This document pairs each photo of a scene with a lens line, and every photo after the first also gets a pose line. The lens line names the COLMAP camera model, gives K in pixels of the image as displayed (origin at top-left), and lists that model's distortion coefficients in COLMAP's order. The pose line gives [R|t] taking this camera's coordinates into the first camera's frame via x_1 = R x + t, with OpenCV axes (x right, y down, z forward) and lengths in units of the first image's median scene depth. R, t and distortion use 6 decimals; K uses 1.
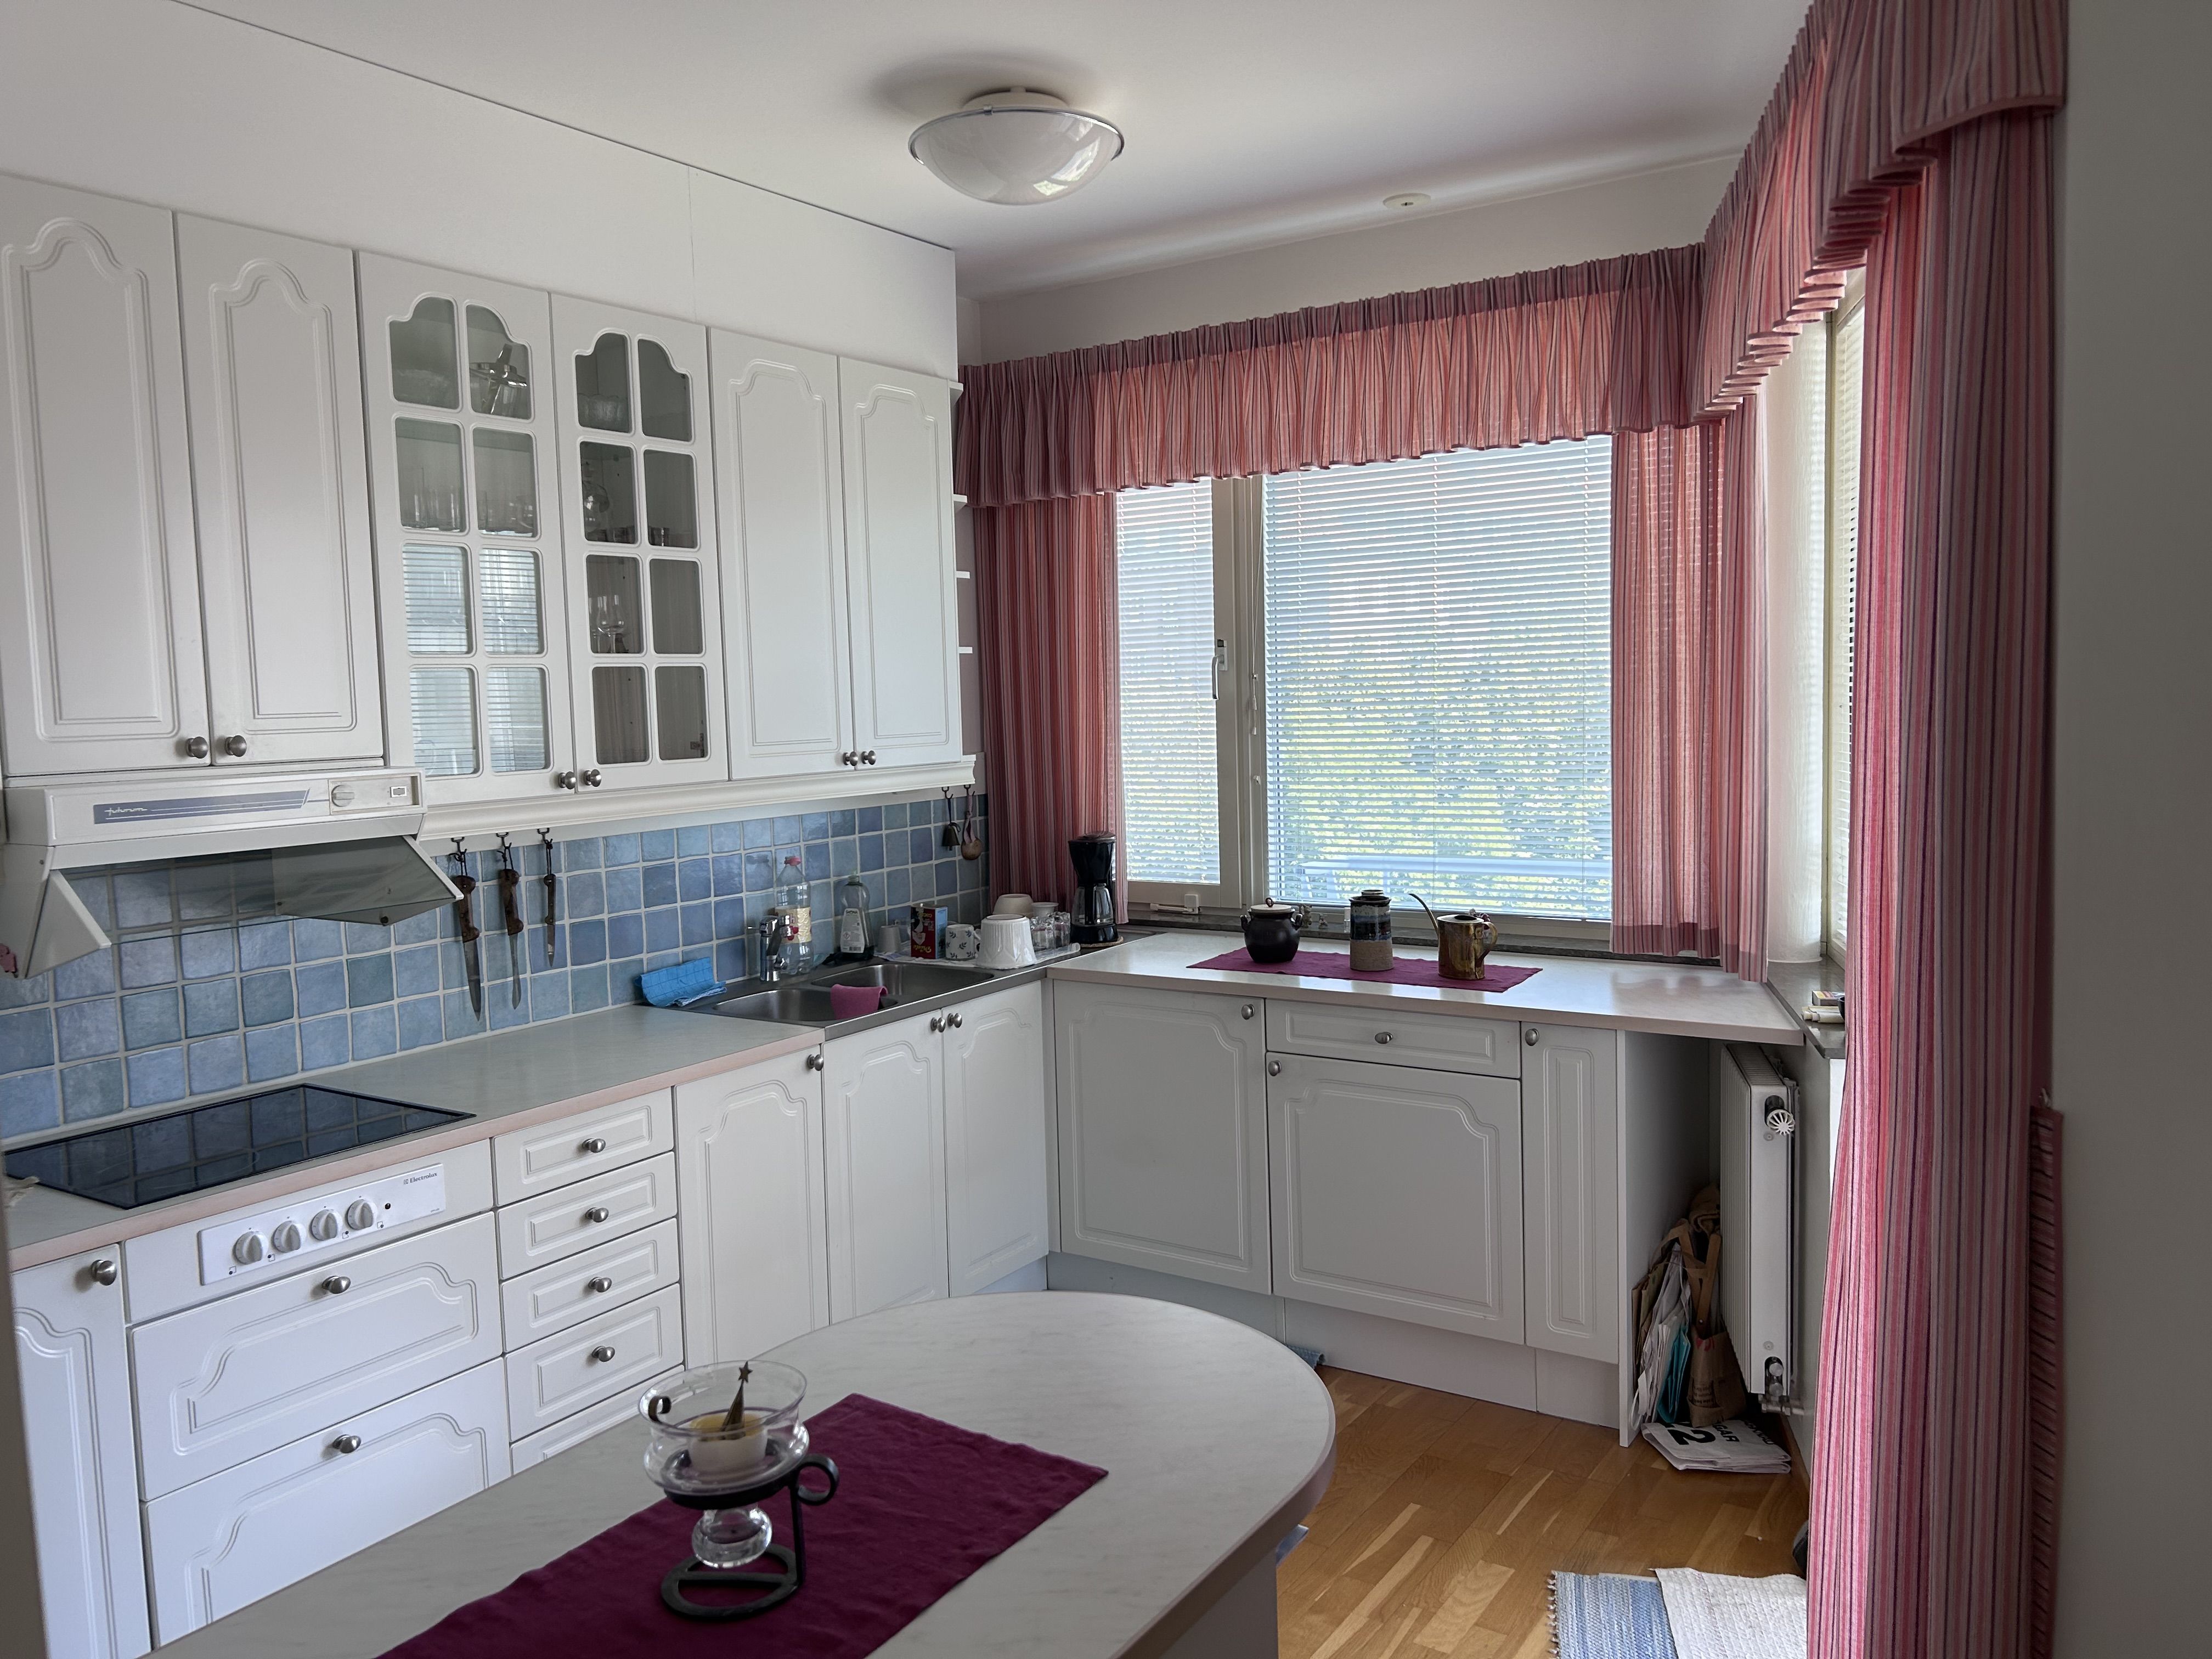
lens RADIAL K [[1674.9, 0, 1100.6], [0, 1674.9, 825.7], [0, 0, 1]] dist [0.041307, -0.017320]
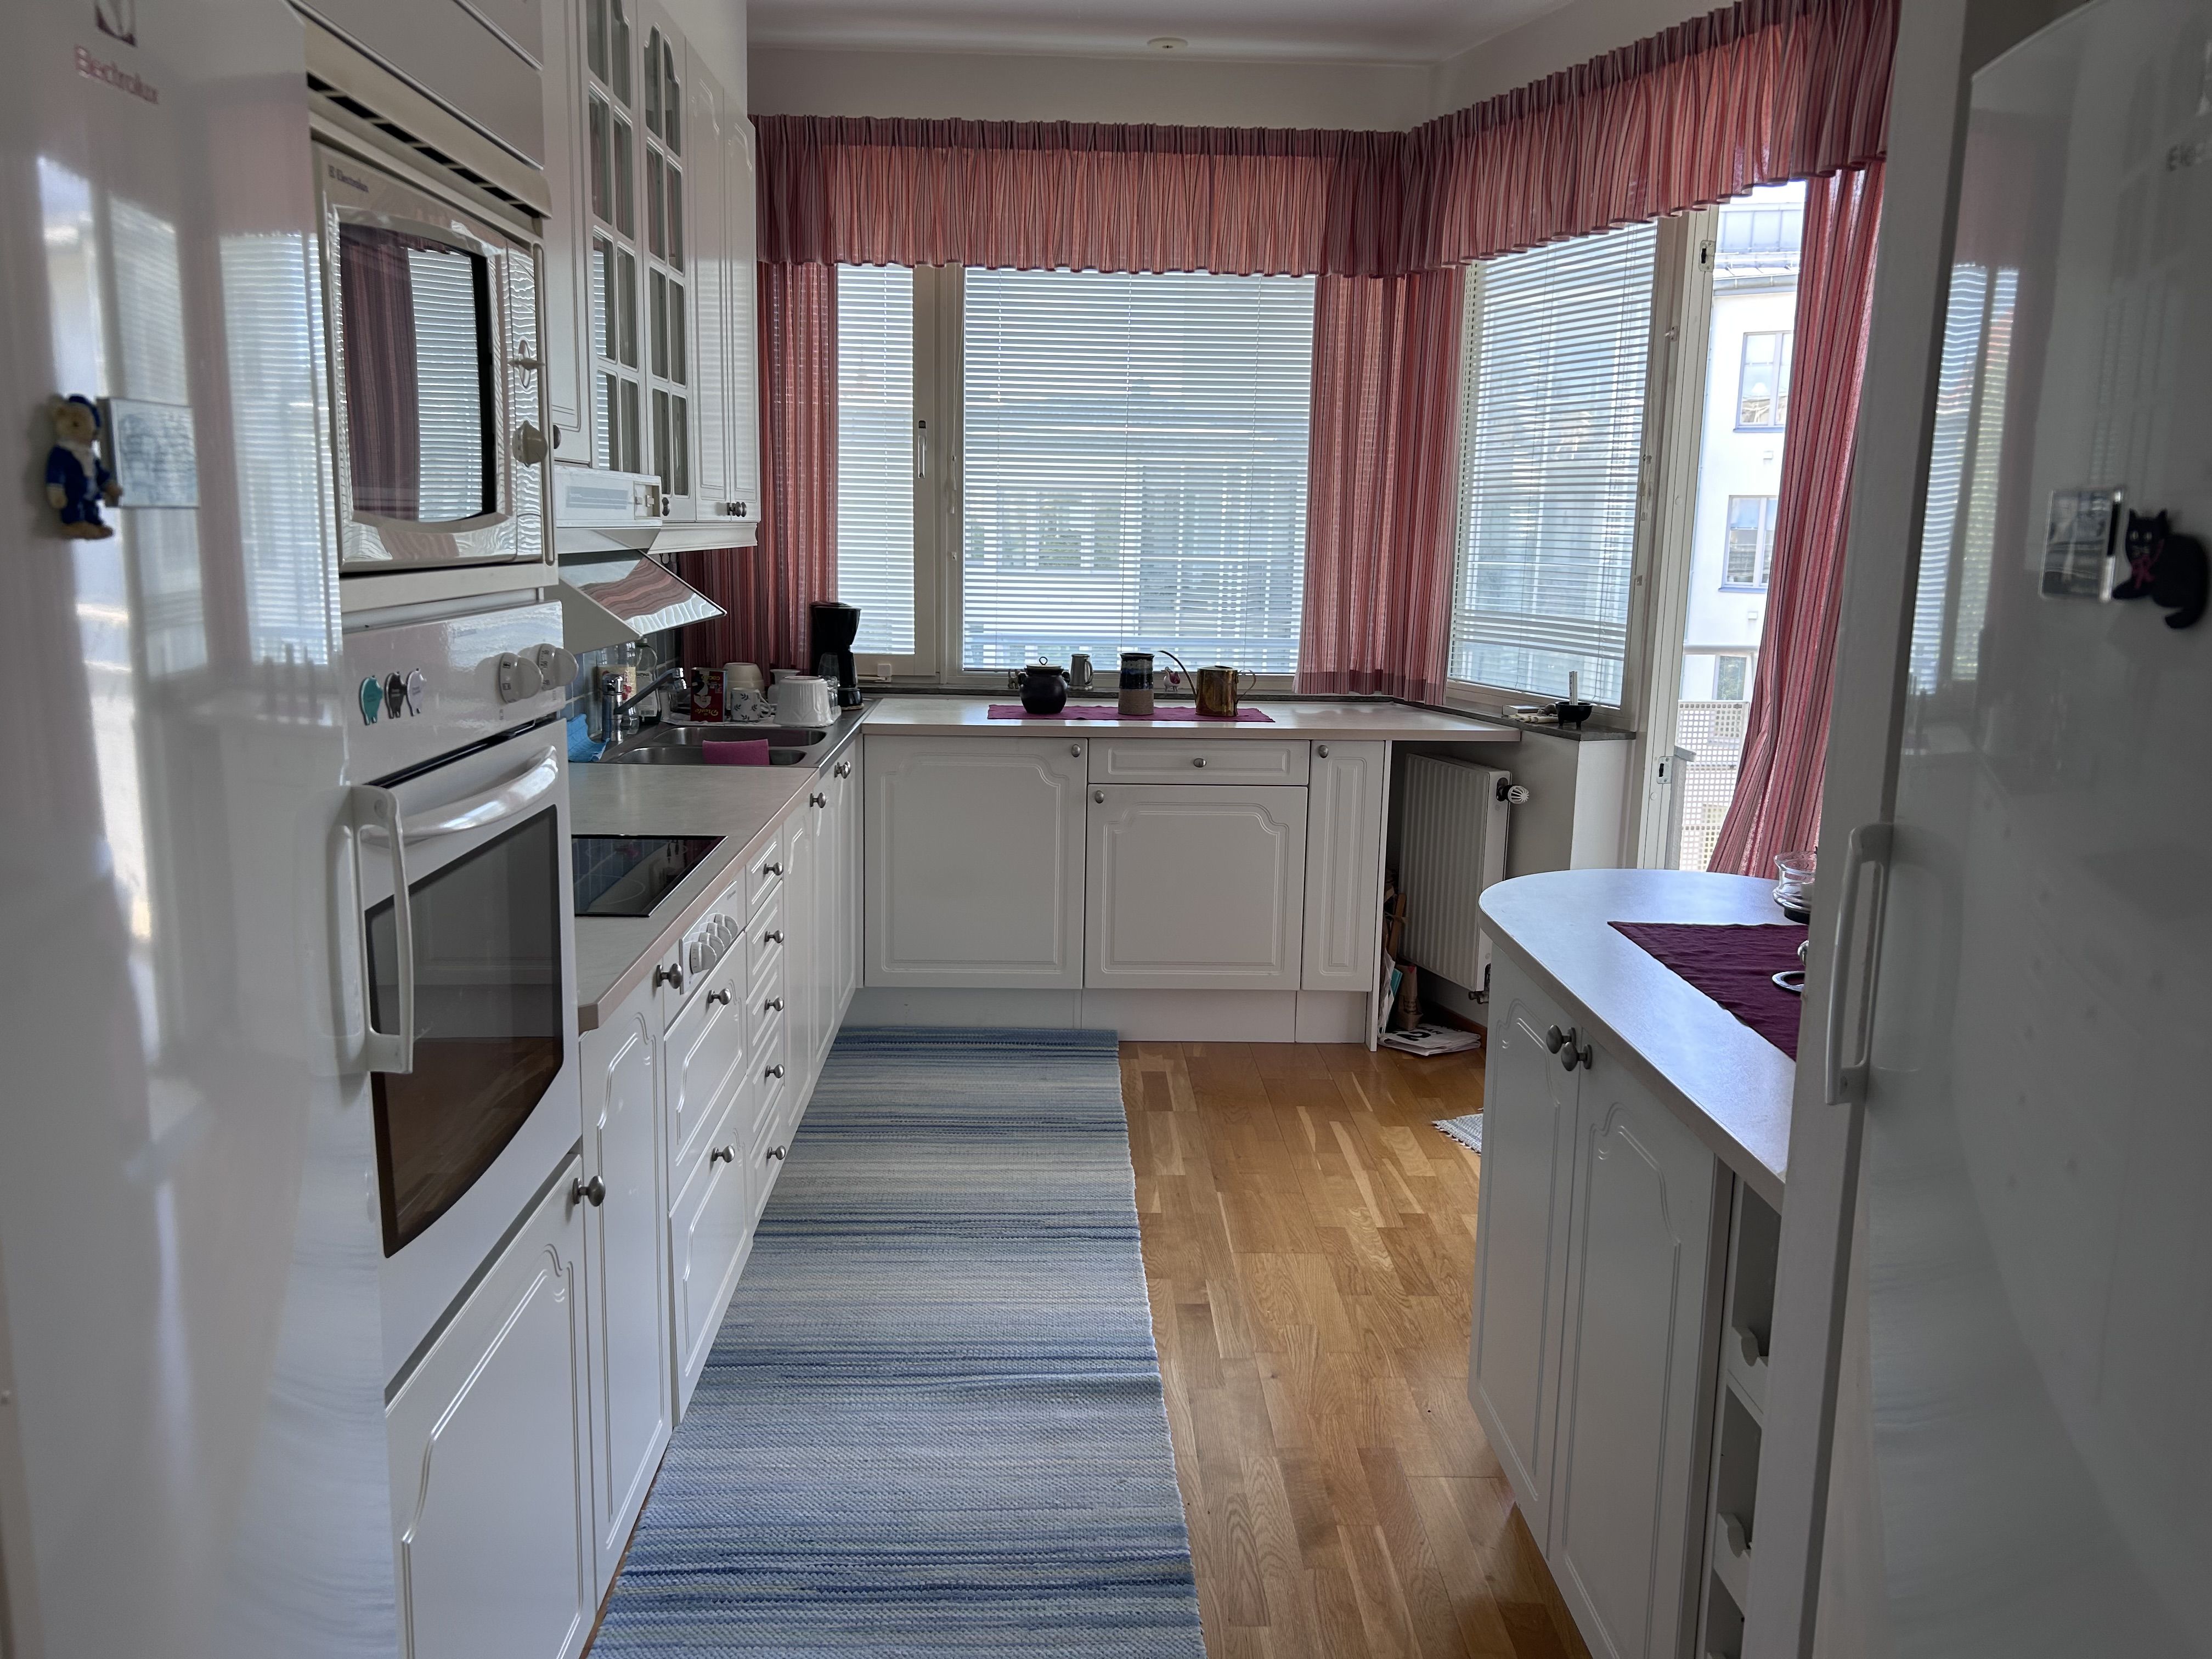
lens RADIAL K [[1674.9, 0, 1099.6], [0, 1674.9, 828.6], [0, 0, 1]] dist [0.041307, -0.017320]
pose [[0.810380, -0.061710, 0.582645, -0.566895], [0.005469, 0.995191, 0.097799, 0.051564], [-0.585879, -0.076068, 0.806821, 0.053967]]
